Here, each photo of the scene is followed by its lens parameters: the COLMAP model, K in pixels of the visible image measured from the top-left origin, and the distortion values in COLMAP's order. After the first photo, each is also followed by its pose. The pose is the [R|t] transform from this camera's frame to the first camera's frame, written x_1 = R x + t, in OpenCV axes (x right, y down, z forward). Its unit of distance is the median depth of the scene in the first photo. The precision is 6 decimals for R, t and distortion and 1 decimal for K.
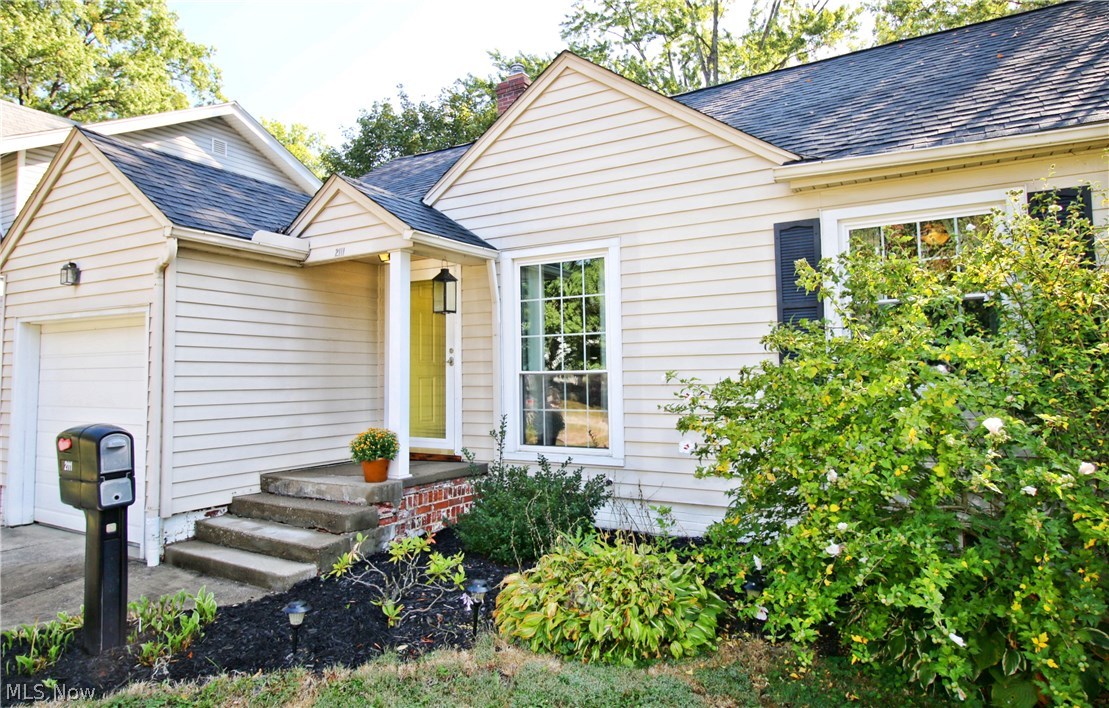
lens RADIAL K [[656.0, 0, 554.8], [0, 656.0, 344.1], [0, 0, 1]] dist [-0.003041, 0.002853]
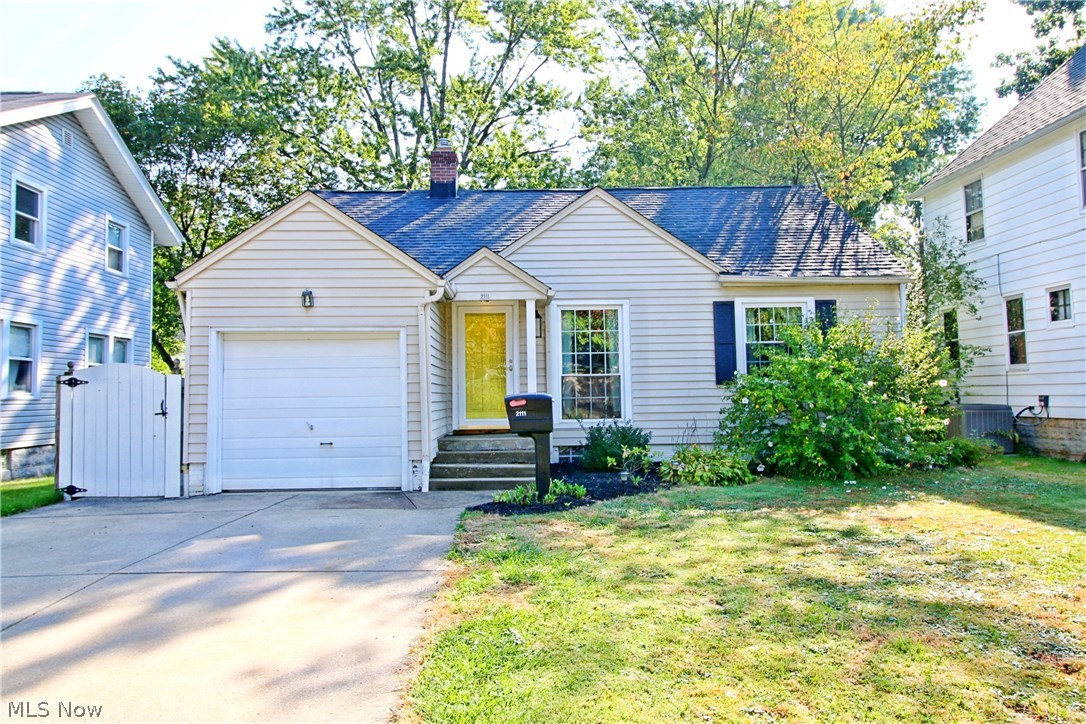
lens RADIAL K [[735.3, 0, 542.6], [0, 735.3, 364.5], [0, 0, 1]] dist [0.002715, -0.000187]
pose [[0.852154, 0.018377, 0.522969, -1.116675], [-0.019068, 0.999810, -0.004064, 0.026539], [-0.522944, -0.006509, 0.852342, -0.569197]]
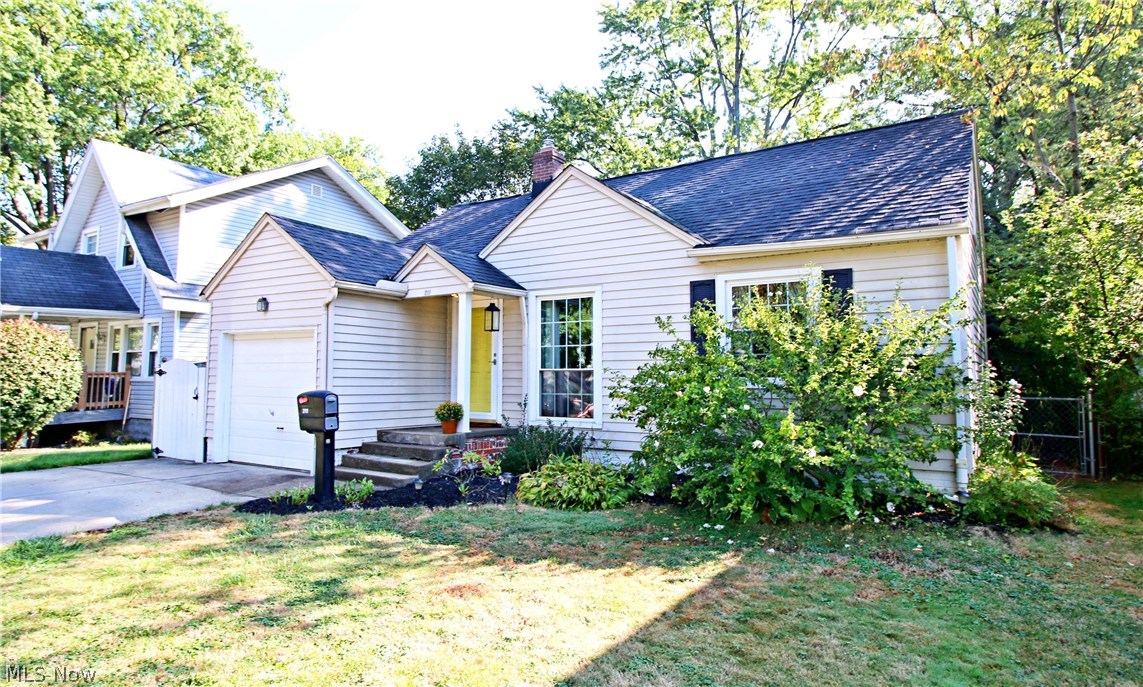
lens RADIAL K [[663.2, 0, 570.1], [0, 663.2, 342.5], [0, 0, 1]] dist [-0.003288, -0.001044]
pose [[0.998835, 0.012325, -0.046653, 0.095853], [-0.012617, 0.999903, -0.005971, -0.012930], [0.046574, 0.006552, 0.998893, -0.594680]]
